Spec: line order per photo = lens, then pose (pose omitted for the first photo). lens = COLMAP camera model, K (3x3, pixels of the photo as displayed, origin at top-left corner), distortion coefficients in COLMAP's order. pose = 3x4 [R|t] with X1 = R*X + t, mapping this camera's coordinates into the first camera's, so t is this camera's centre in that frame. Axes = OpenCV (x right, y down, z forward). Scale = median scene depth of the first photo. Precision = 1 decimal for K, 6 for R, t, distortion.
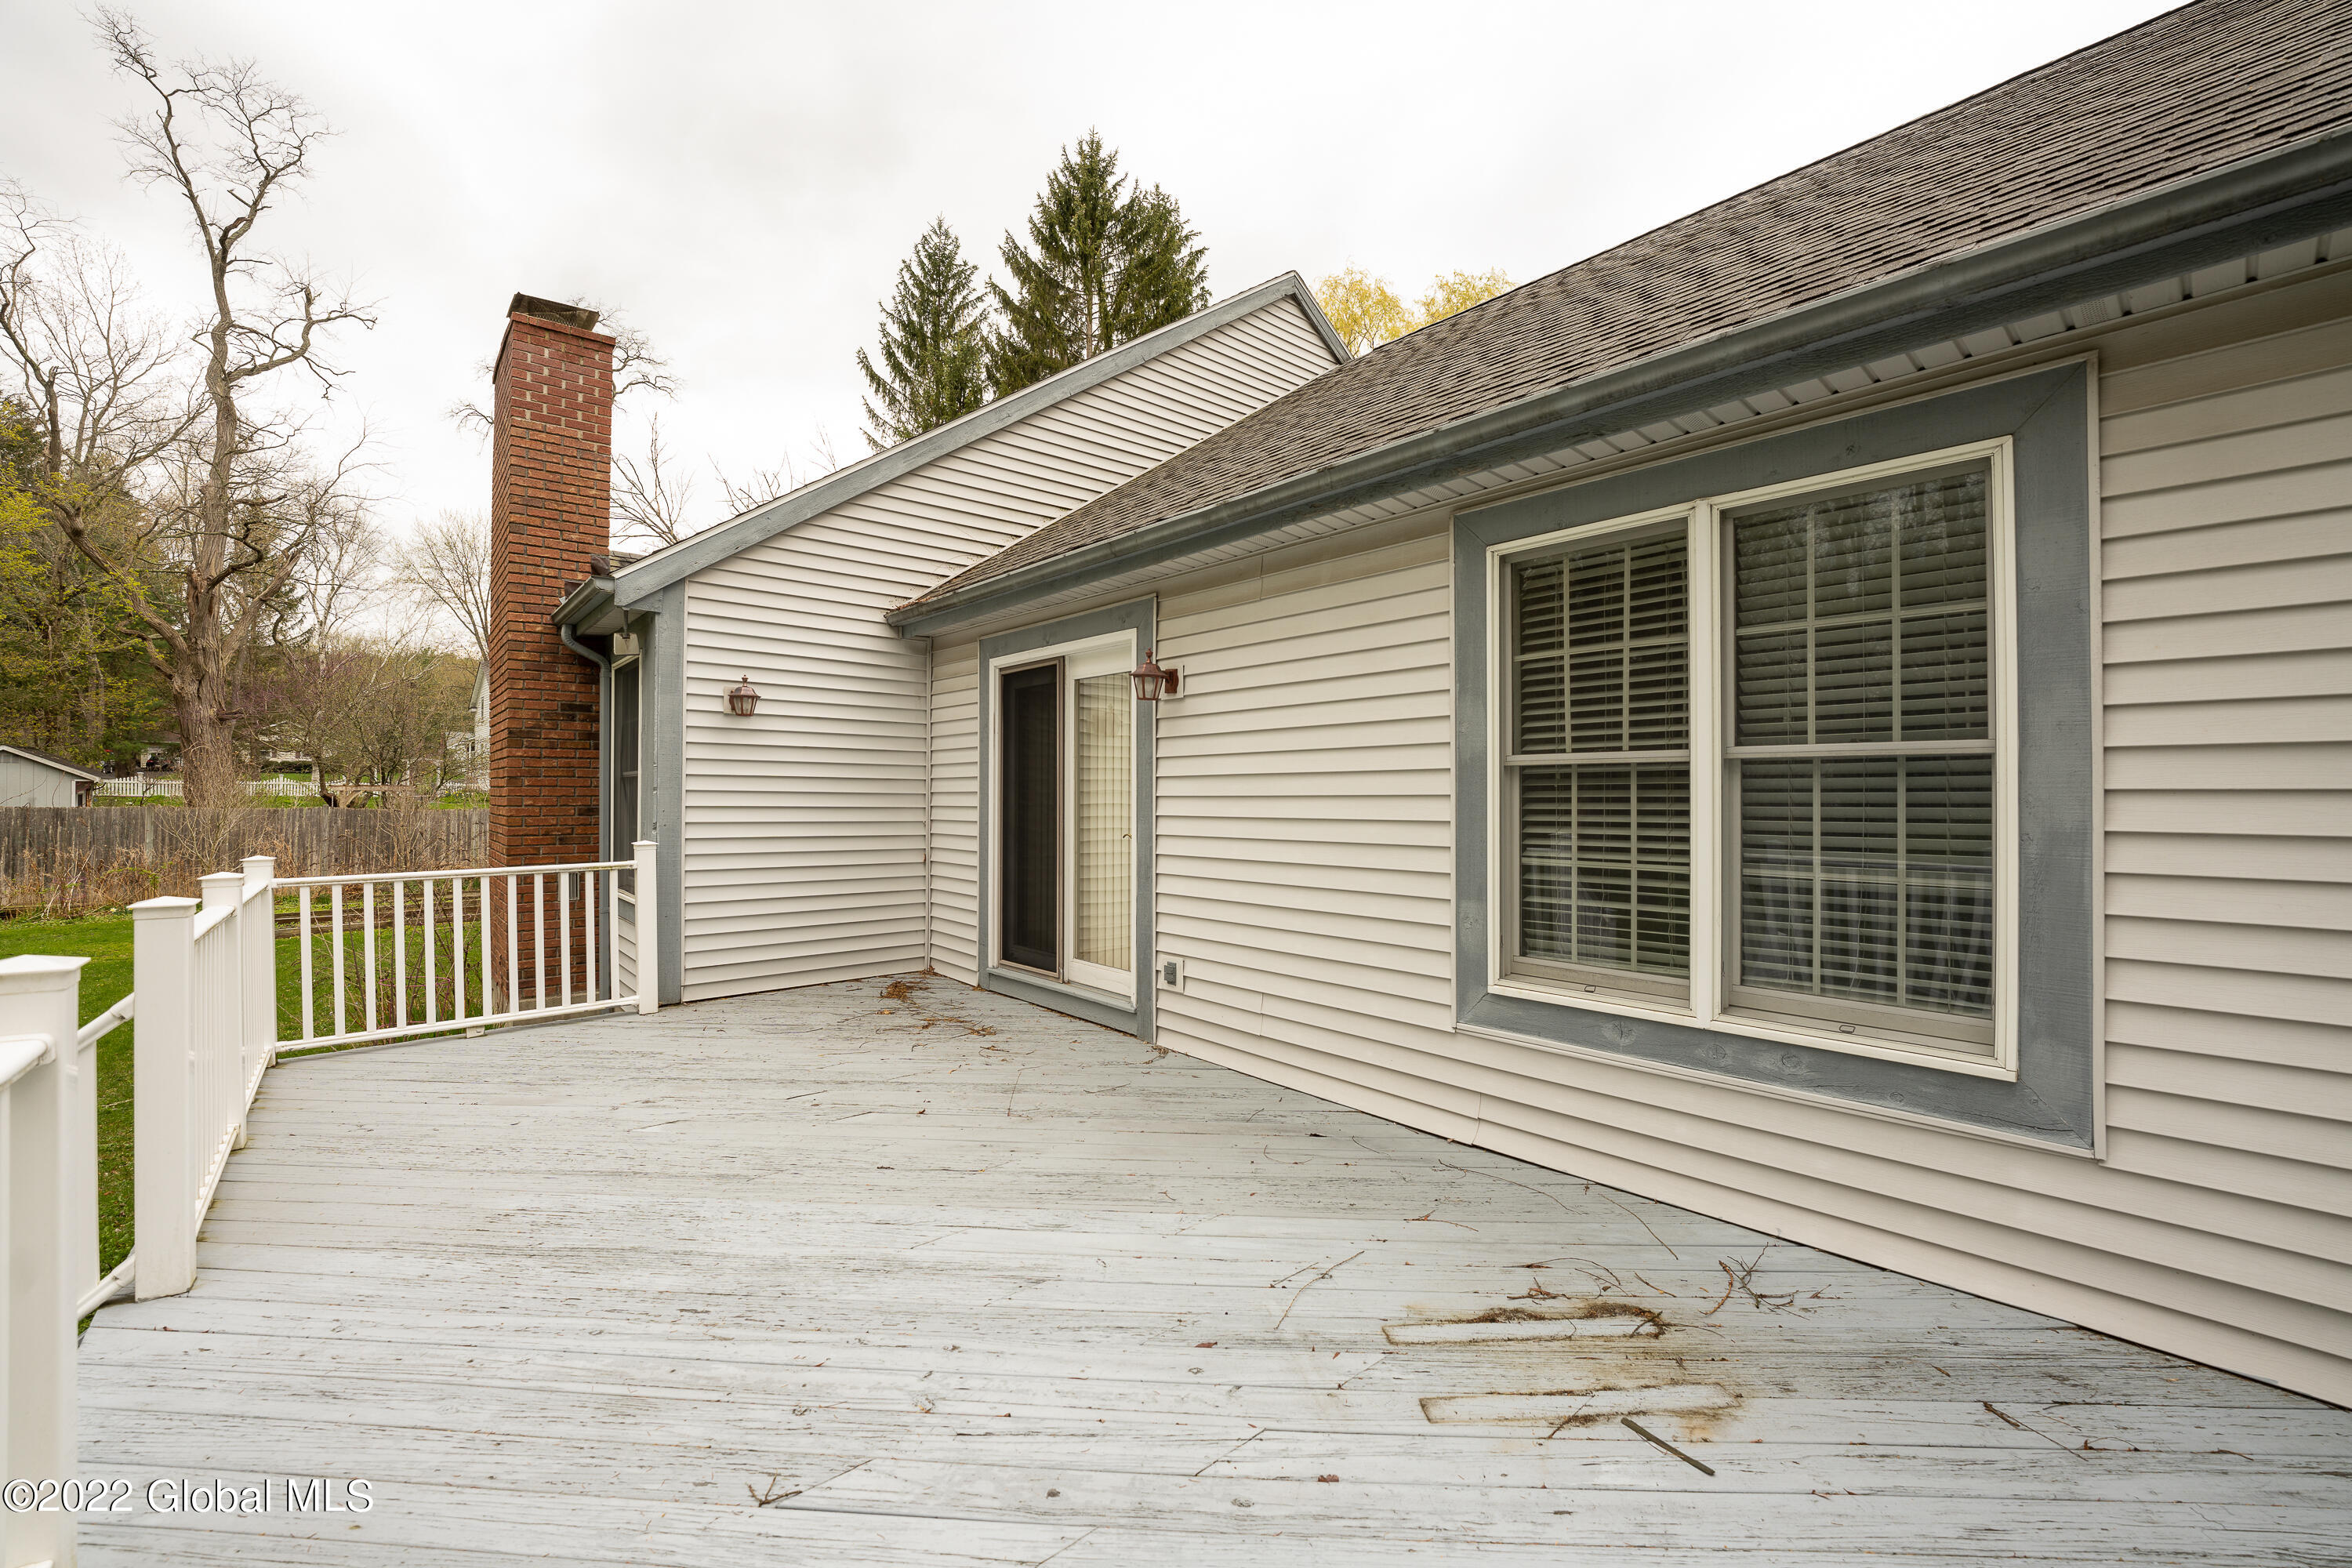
lens RADIAL K [[957.7, 0, 1180.5], [0, 957.7, 788.0], [0, 0, 1]] dist [-0.013890, -0.000222]
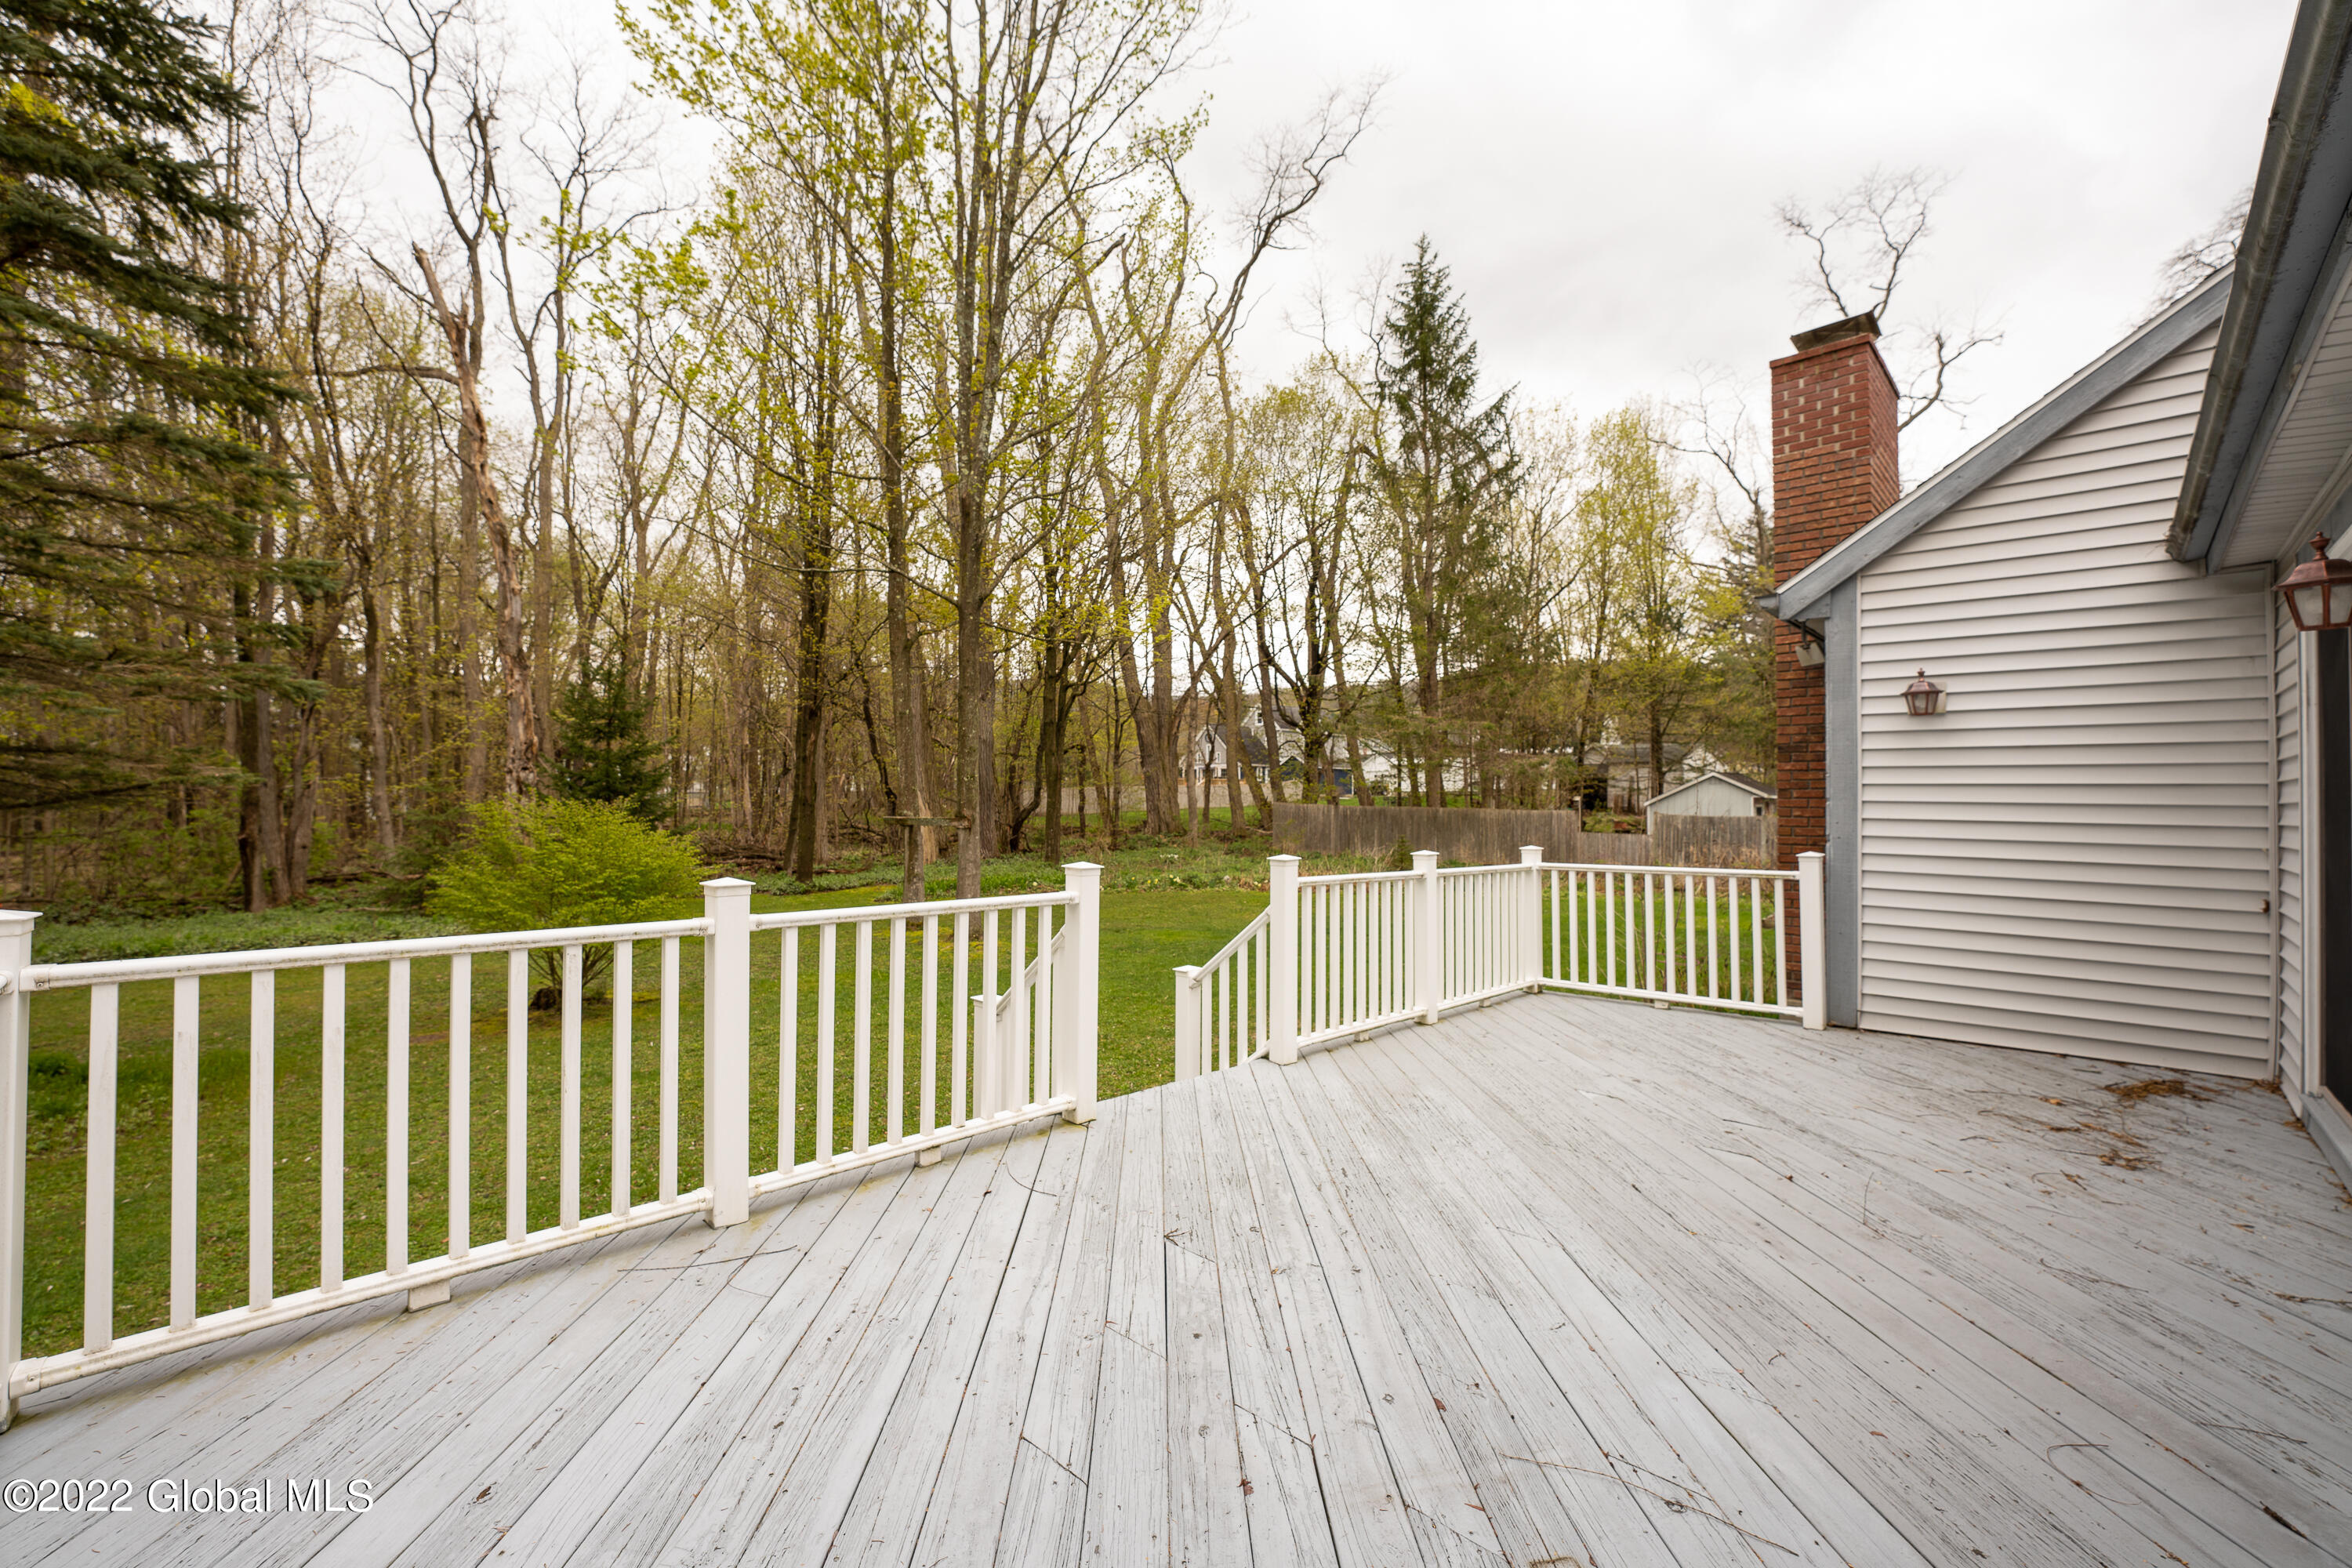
lens RADIAL K [[957.7, 0, 1180.1], [0, 957.7, 790.9], [0, 0, 1]] dist [-0.013890, -0.000222]
pose [[0.090903, -0.013083, -0.995774, 0.346171], [0.000934, 0.999914, -0.013052, 0.003939], [0.995859, 0.000256, 0.090907, 0.253368]]
